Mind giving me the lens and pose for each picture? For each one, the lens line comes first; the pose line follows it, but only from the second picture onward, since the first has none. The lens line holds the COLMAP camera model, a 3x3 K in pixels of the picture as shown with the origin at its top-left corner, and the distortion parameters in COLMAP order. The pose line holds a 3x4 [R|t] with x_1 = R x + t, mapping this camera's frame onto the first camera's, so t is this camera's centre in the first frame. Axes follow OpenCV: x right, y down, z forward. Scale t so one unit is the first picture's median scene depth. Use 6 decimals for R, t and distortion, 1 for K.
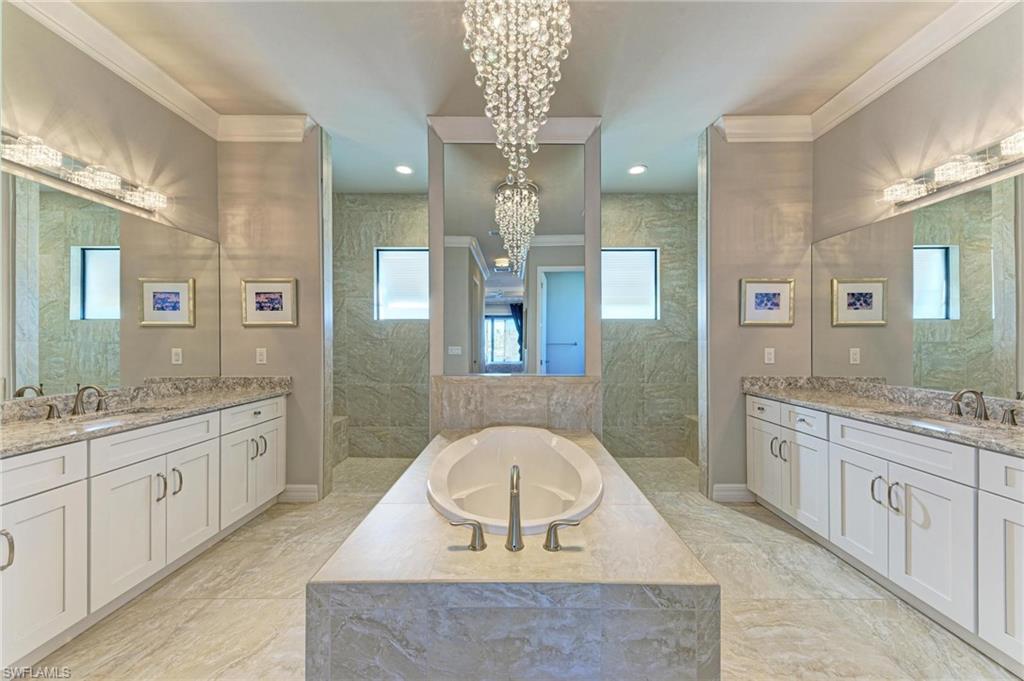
lens RADIAL K [[355.6, 0, 514.2], [0, 355.6, 340.6], [0, 0, 1]] dist [-0.001244, -0.001989]
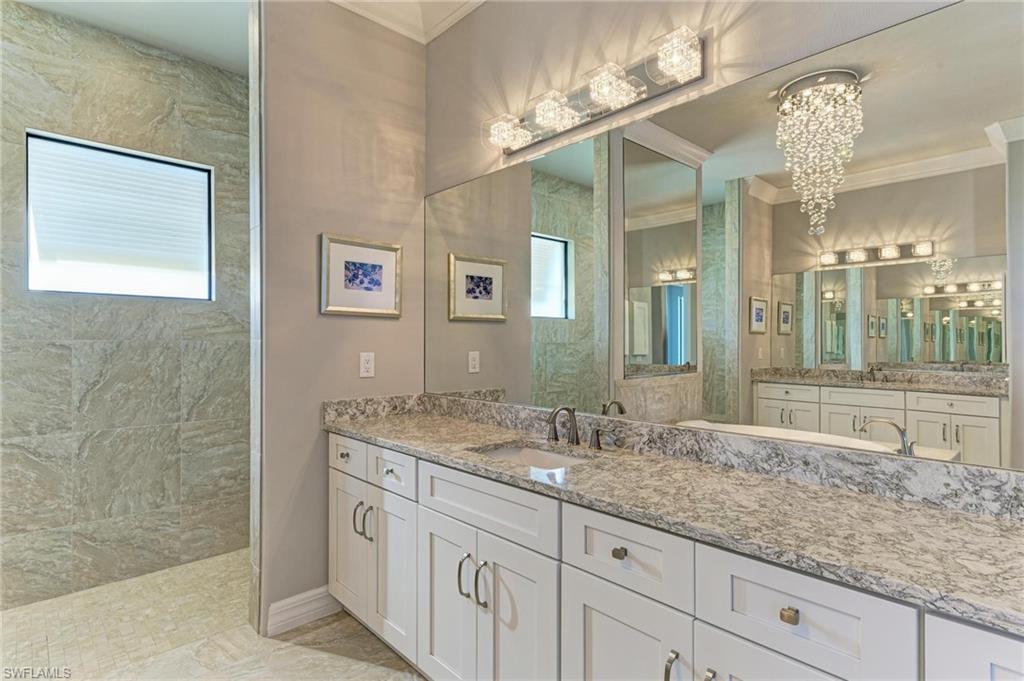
lens RADIAL K [[519.0, 0, 506.4], [0, 519.0, 340.1], [0, 0, 1]] dist [0.001443, 0.000613]
pose [[0.729419, 0.005235, 0.684047, 0.280473], [-0.004477, 0.999986, -0.002879, 0.001004], [-0.684053, -0.000962, 0.729432, 0.174222]]
